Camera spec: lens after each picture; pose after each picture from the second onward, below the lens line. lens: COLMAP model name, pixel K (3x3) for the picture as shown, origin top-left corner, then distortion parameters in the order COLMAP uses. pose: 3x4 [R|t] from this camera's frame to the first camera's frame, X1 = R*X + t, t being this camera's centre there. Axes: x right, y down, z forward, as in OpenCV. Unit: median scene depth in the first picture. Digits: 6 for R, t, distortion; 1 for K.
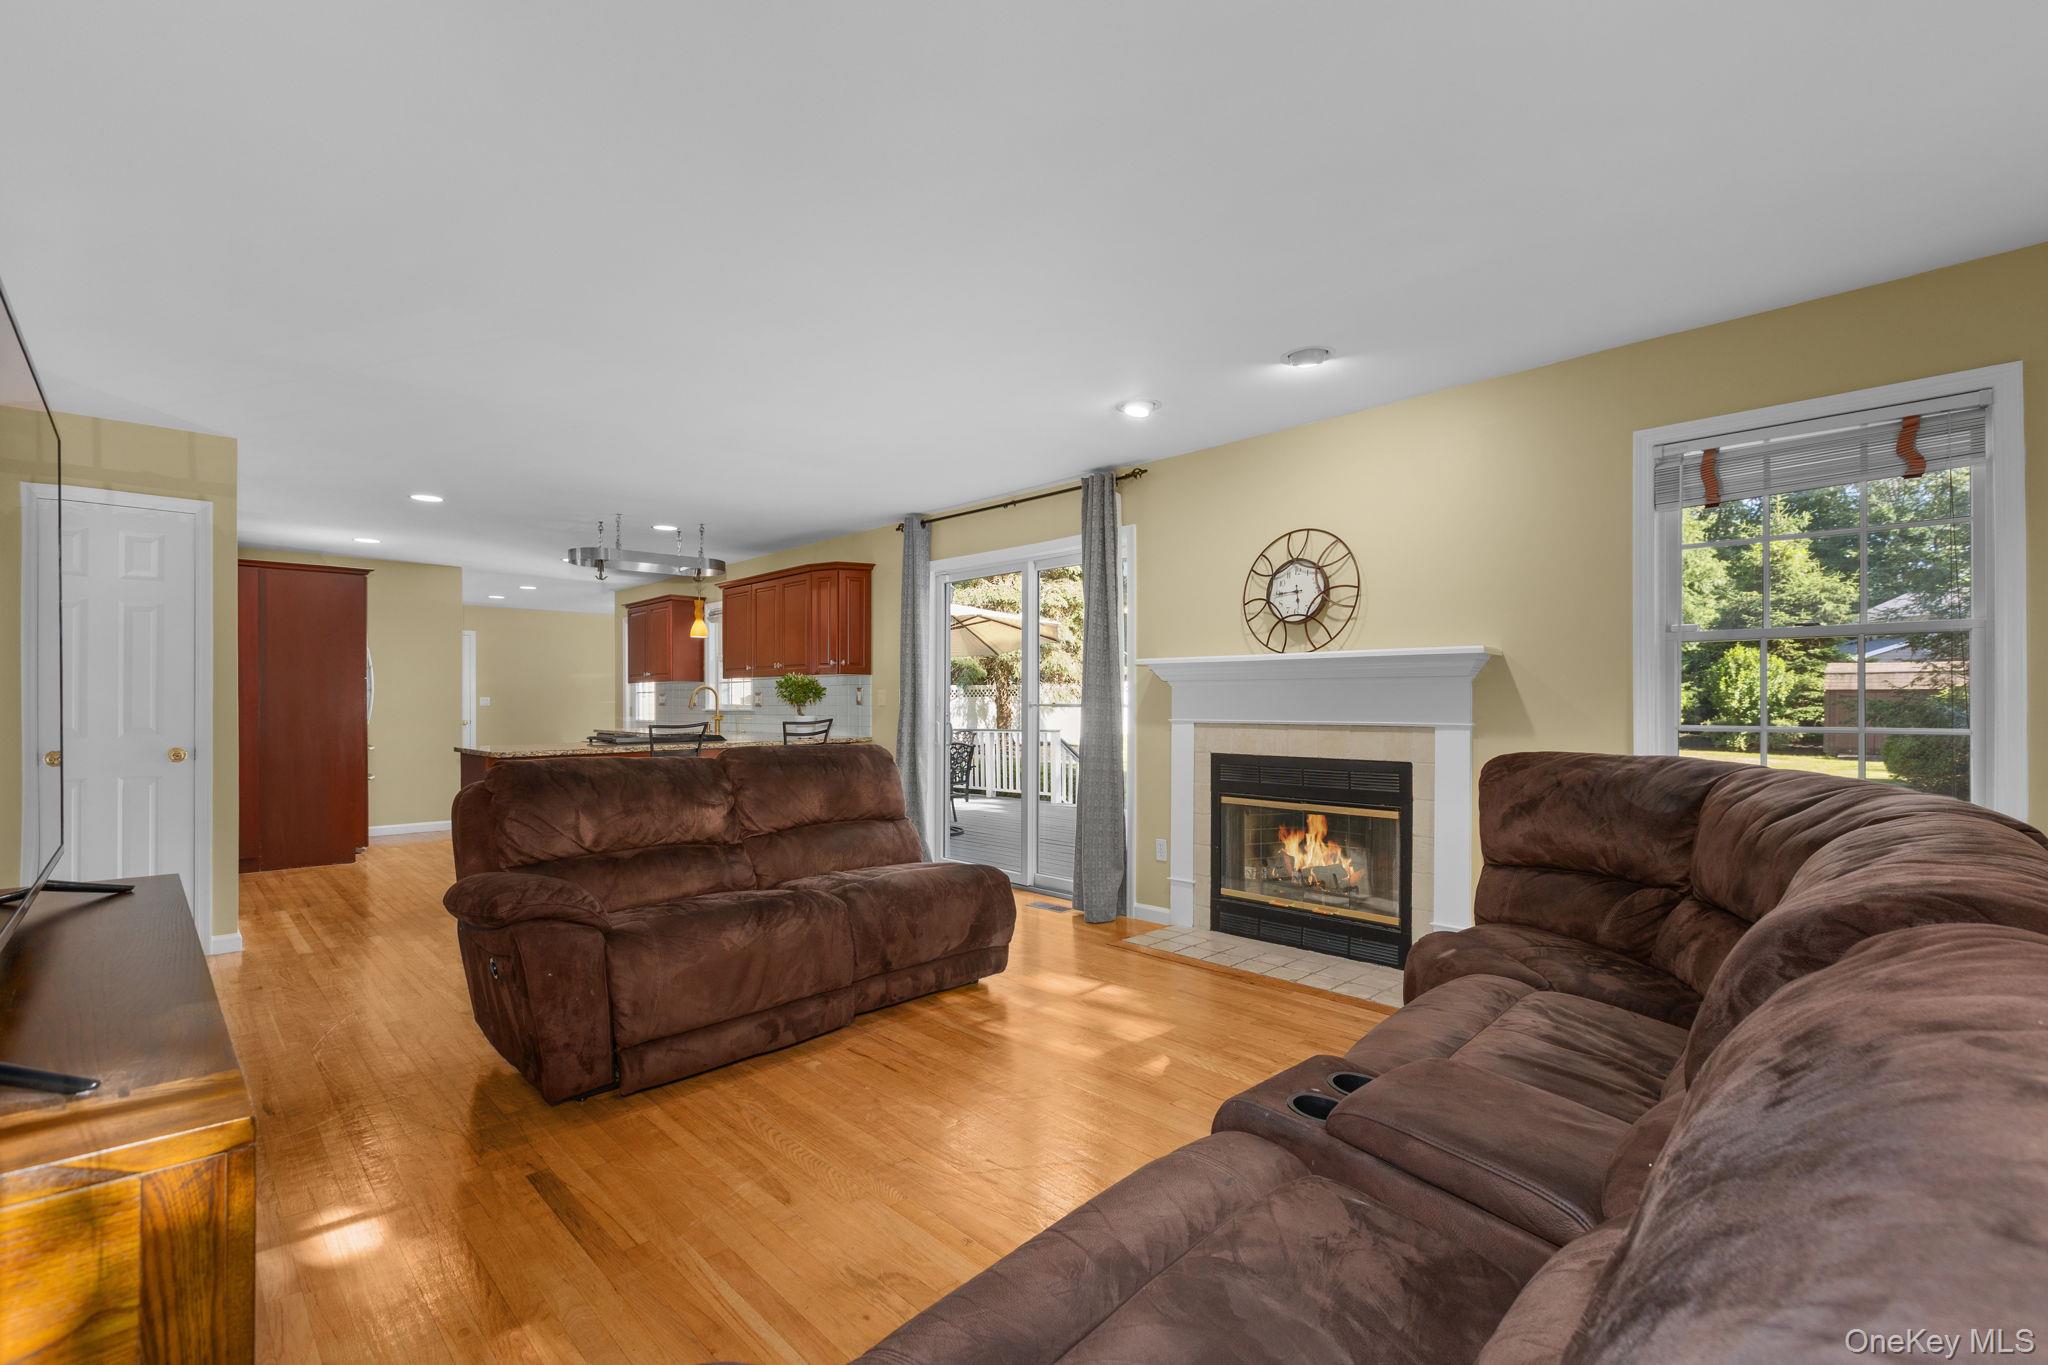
lens RADIAL K [[914.0, 0, 1030.6], [0, 914.0, 704.3], [0, 0, 1]] dist [0.000106, 0.000068]
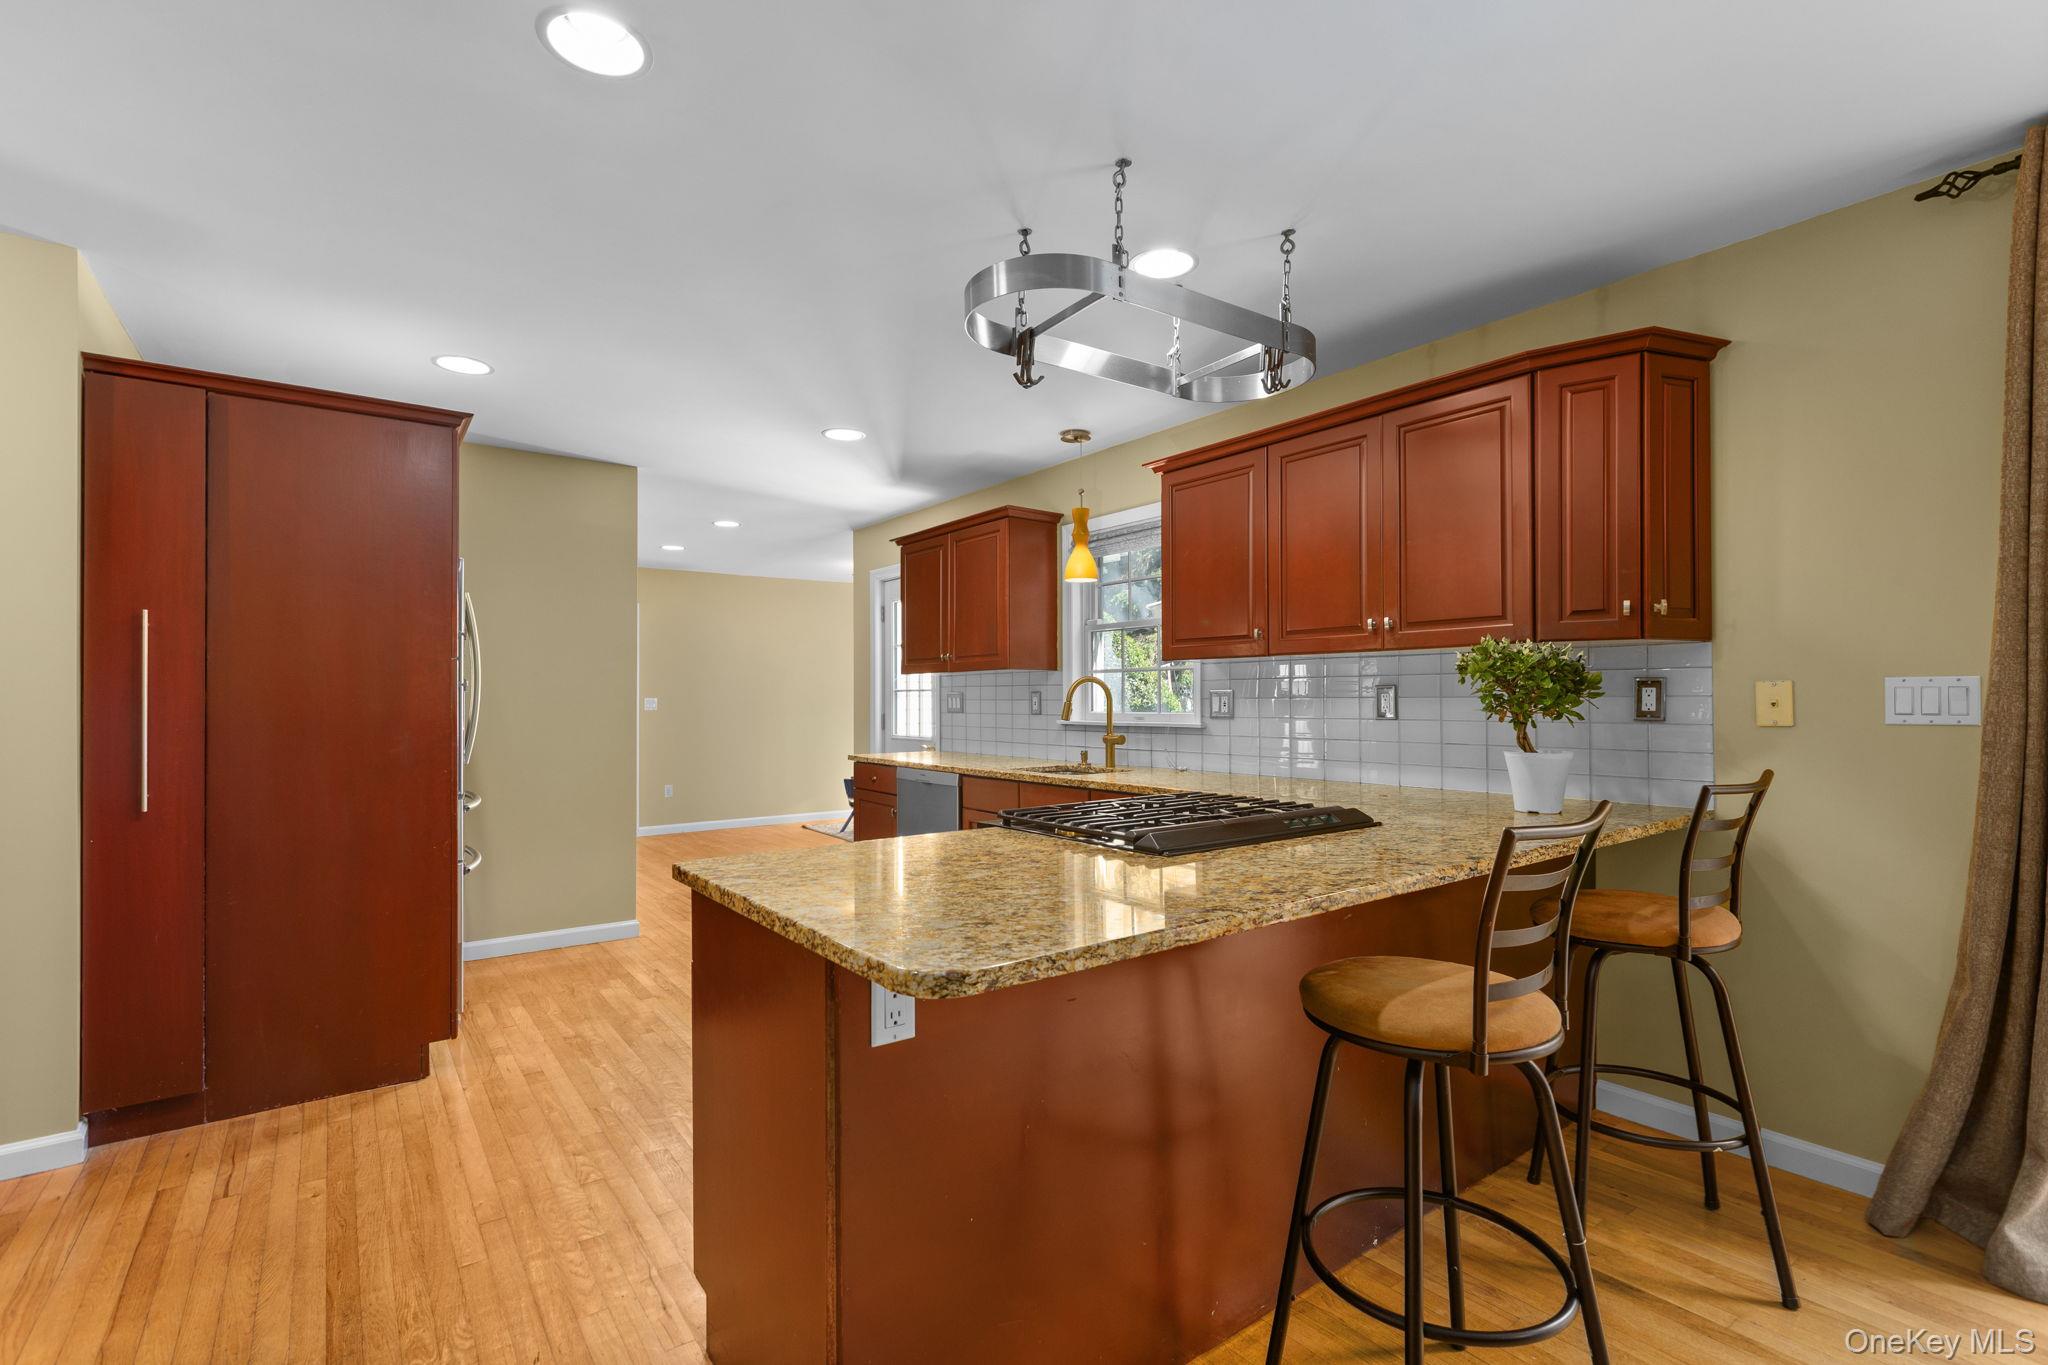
lens RADIAL K [[934.9, 0, 1013.2], [0, 934.9, 694.4], [0, 0, 1]] dist [0.001955, 0.000010]
pose [[0.993760, -0.003279, -0.111490, -0.347415], [0.002643, 0.999979, -0.005848, -0.007421], [0.111507, 0.005517, 0.993748, 0.496844]]
